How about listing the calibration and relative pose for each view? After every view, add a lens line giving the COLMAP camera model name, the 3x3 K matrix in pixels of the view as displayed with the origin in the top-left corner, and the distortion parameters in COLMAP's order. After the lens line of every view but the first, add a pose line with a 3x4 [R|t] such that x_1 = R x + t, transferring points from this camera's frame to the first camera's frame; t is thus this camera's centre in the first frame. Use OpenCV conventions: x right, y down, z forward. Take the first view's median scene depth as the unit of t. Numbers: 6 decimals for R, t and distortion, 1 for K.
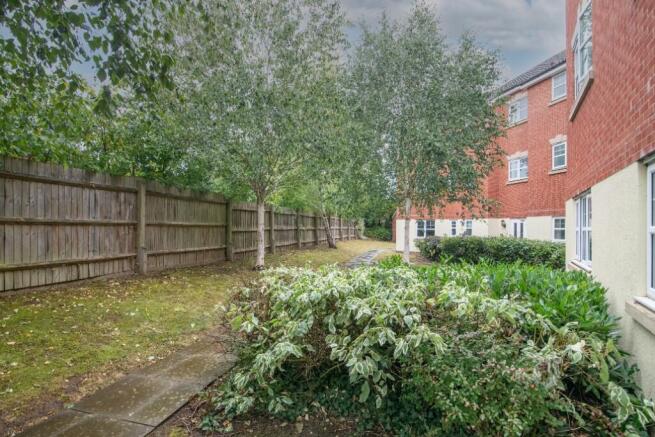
lens RADIAL K [[314.1, 0, 327.5], [0, 314.1, 218.5], [0, 0, 1]] dist [-0.003518, -0.000305]
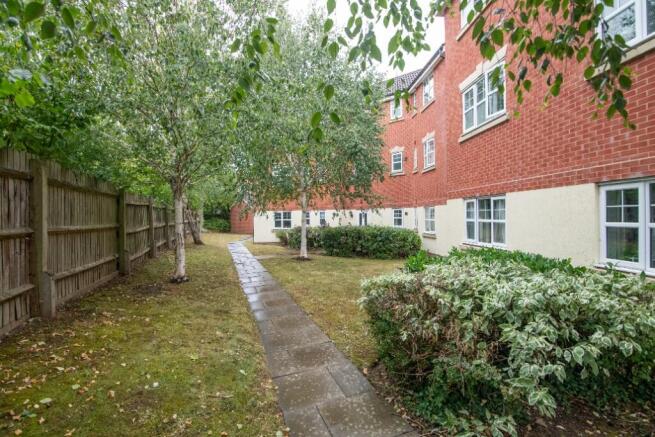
lens RADIAL K [[305.1, 0, 328.9], [0, 305.1, 214.5], [0, 0, 1]] dist [0.000003, 0.000176]
pose [[0.819730, -0.019101, 0.572431, -0.326580], [0.006079, 0.999678, 0.024653, -0.019969], [-0.572717, -0.016729, 0.819582, 0.153771]]
